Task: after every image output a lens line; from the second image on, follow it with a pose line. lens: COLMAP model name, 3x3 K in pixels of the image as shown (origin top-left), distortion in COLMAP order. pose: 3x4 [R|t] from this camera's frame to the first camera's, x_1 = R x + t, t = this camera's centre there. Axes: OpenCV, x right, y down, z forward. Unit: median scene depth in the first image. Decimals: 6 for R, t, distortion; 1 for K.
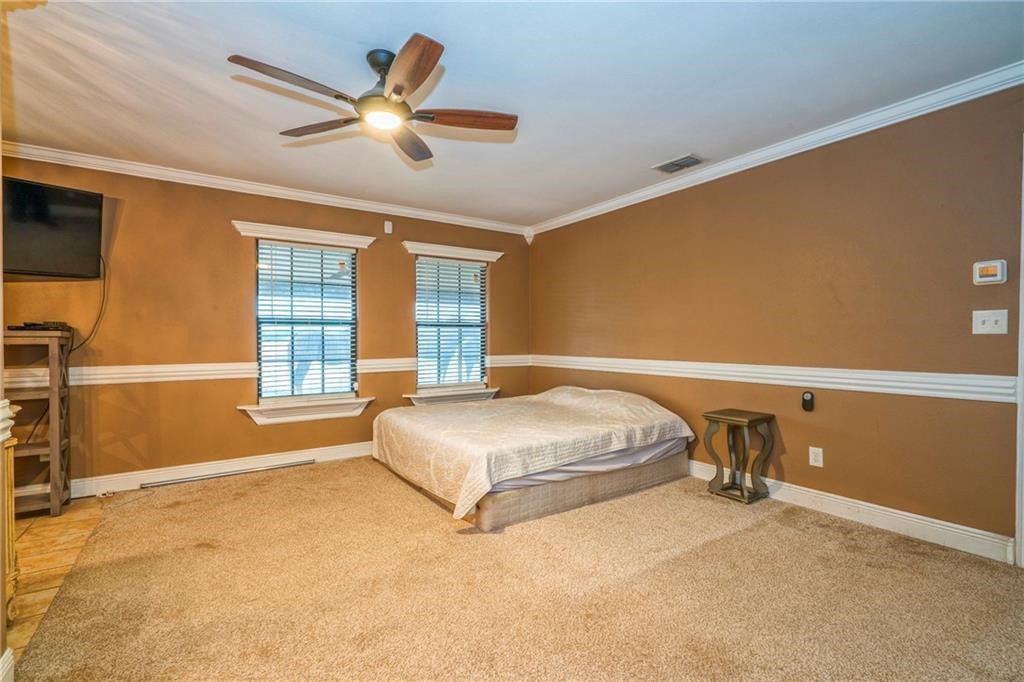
lens RADIAL K [[459.5, 0, 505.2], [0, 459.5, 345.6], [0, 0, 1]] dist [-0.007724, 0.000293]
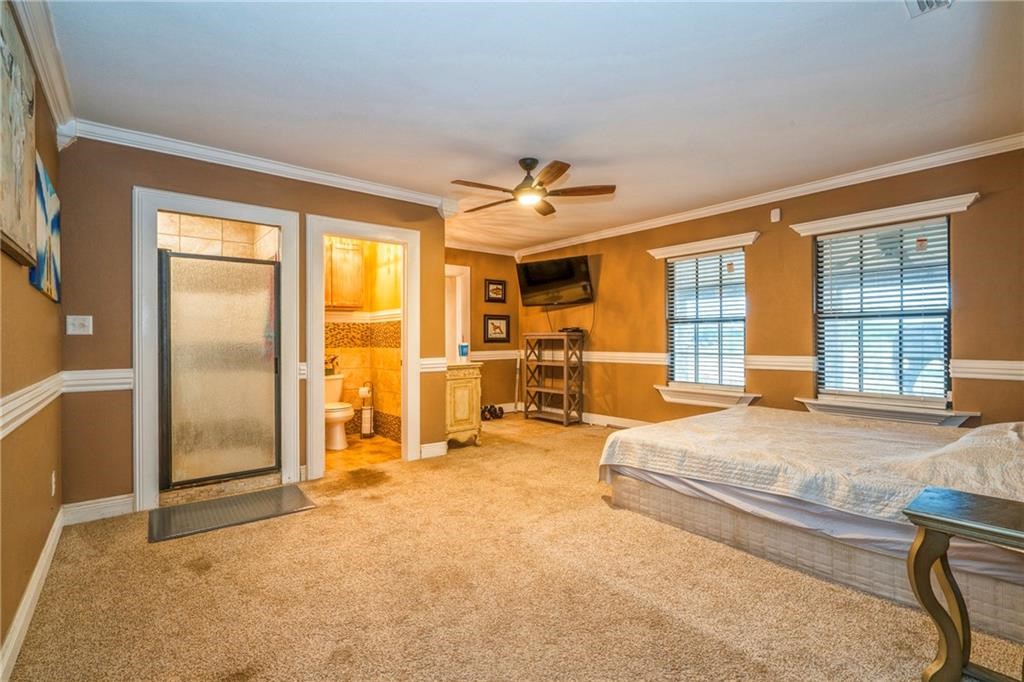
lens RADIAL K [[461.3, 0, 504.6], [0, 461.3, 337.3], [0, 0, 1]] dist [-0.003625, 0.000185]
pose [[0.090382, 0.000491, -0.995907, 0.784399], [-0.008174, 0.999967, -0.000249, -0.005625], [0.995874, 0.008163, 0.090383, 0.455629]]
